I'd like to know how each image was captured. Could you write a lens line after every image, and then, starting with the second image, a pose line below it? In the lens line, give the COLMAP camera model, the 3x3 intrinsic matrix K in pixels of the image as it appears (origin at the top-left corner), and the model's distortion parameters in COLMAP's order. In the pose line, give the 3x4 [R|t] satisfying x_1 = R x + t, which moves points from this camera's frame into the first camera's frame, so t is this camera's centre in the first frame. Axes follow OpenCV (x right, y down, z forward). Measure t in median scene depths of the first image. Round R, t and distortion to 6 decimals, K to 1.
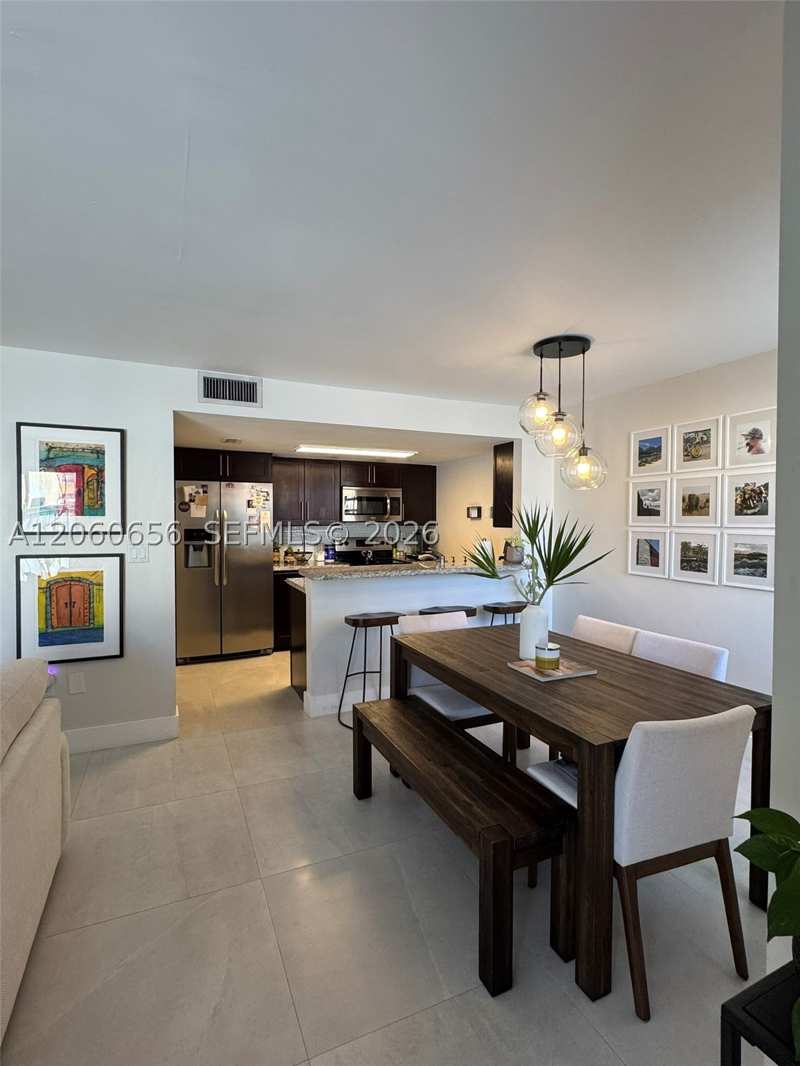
lens RADIAL K [[513.8, 0, 402.2], [0, 513.8, 534.2], [0, 0, 1]] dist [-0.005911, 0.000118]
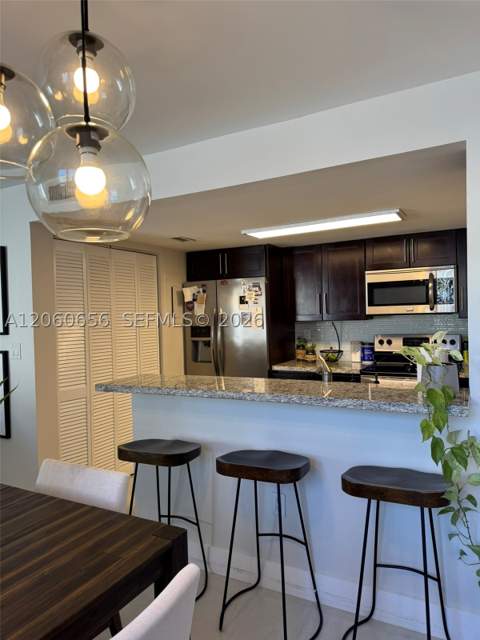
lens RADIAL K [[454.4, 0, 235.2], [0, 454.4, 323.5], [0, 0, 1]] dist [0.011327, 0.000584]
pose [[0.599710, -0.008906, -0.800168, 0.533246], [0.007666, 0.999956, -0.005384, -0.014464], [0.800181, -0.002905, 0.599752, 0.667359]]
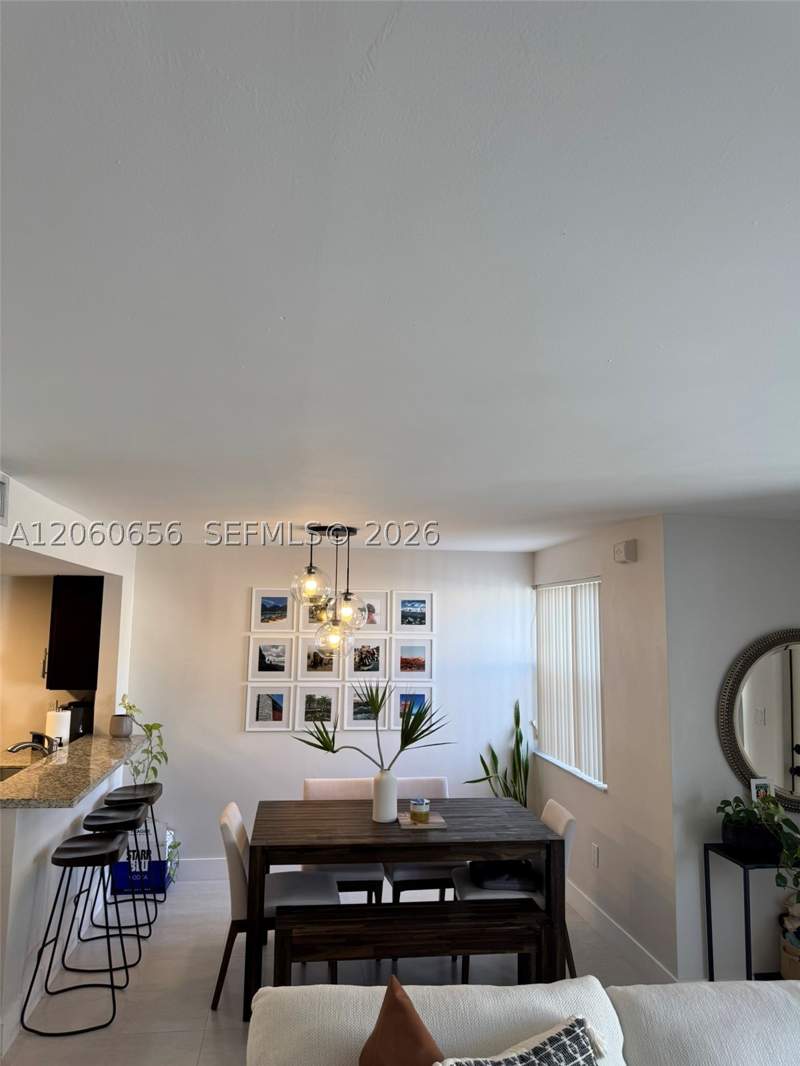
lens RADIAL K [[756.8, 0, 400.4], [0, 756.8, 530.4], [0, 0, 1]] dist [0.011327, 0.000584]
pose [[0.269256, 0.114127, 0.956282, -0.935268], [0.017434, 0.992213, -0.123324, -0.122969], [-0.962911, 0.049878, 0.265170, 0.324624]]
